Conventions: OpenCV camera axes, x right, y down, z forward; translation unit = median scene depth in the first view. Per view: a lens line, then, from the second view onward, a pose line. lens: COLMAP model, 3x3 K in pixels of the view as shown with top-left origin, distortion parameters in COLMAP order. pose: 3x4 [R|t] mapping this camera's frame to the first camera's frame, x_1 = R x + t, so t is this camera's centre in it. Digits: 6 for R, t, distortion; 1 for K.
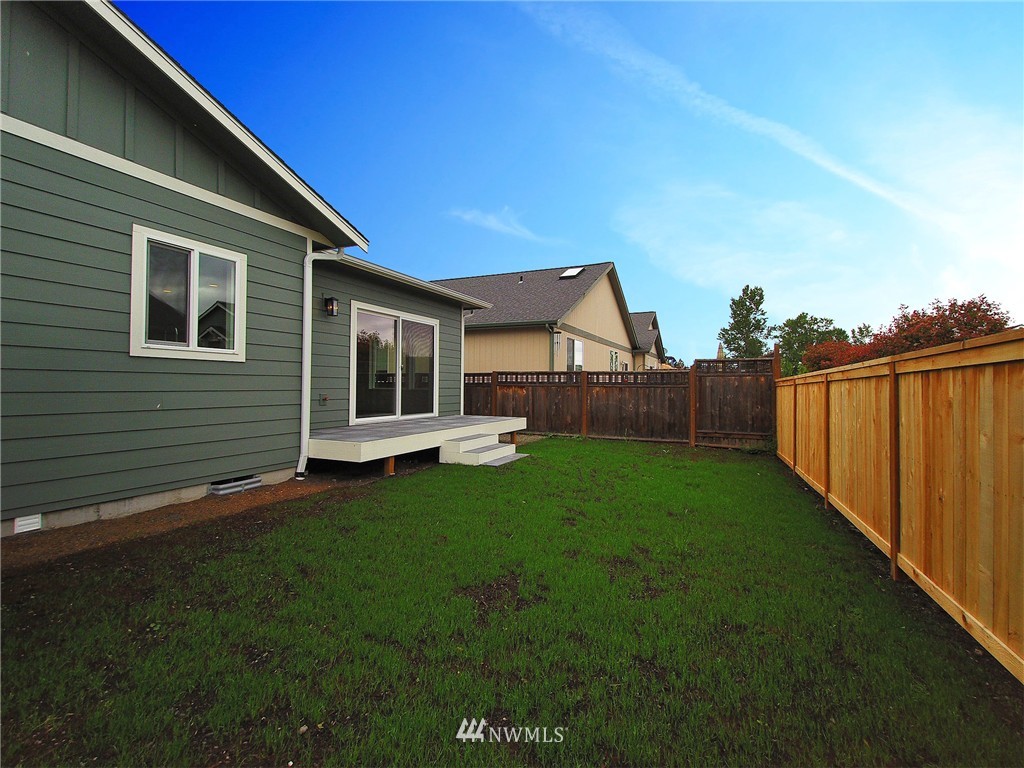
lens RADIAL K [[454.6, 0, 504.2], [0, 454.6, 375.4], [0, 0, 1]] dist [0.002235, -0.000307]
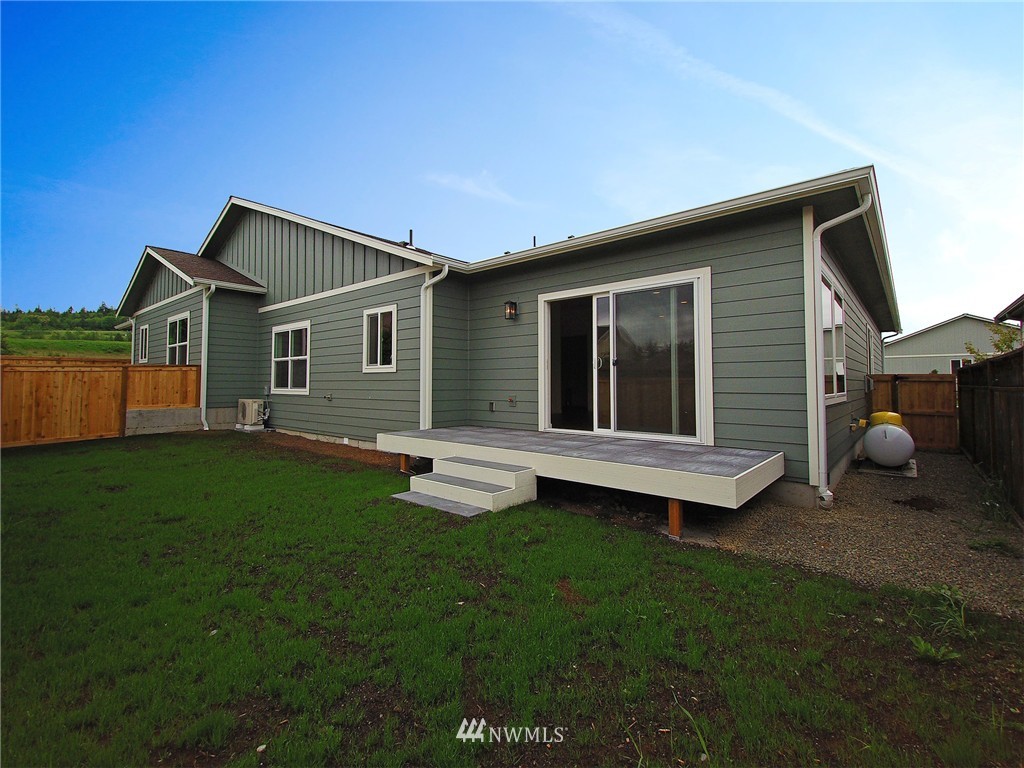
lens RADIAL K [[459.6, 0, 506.5], [0, 459.6, 364.1], [0, 0, 1]] dist [0.025146, -0.015300]
pose [[-0.258265, -0.050489, -0.964754, 0.869893], [0.017199, 0.998235, -0.056845, 0.040704], [0.965921, -0.031274, -0.256941, 1.781830]]
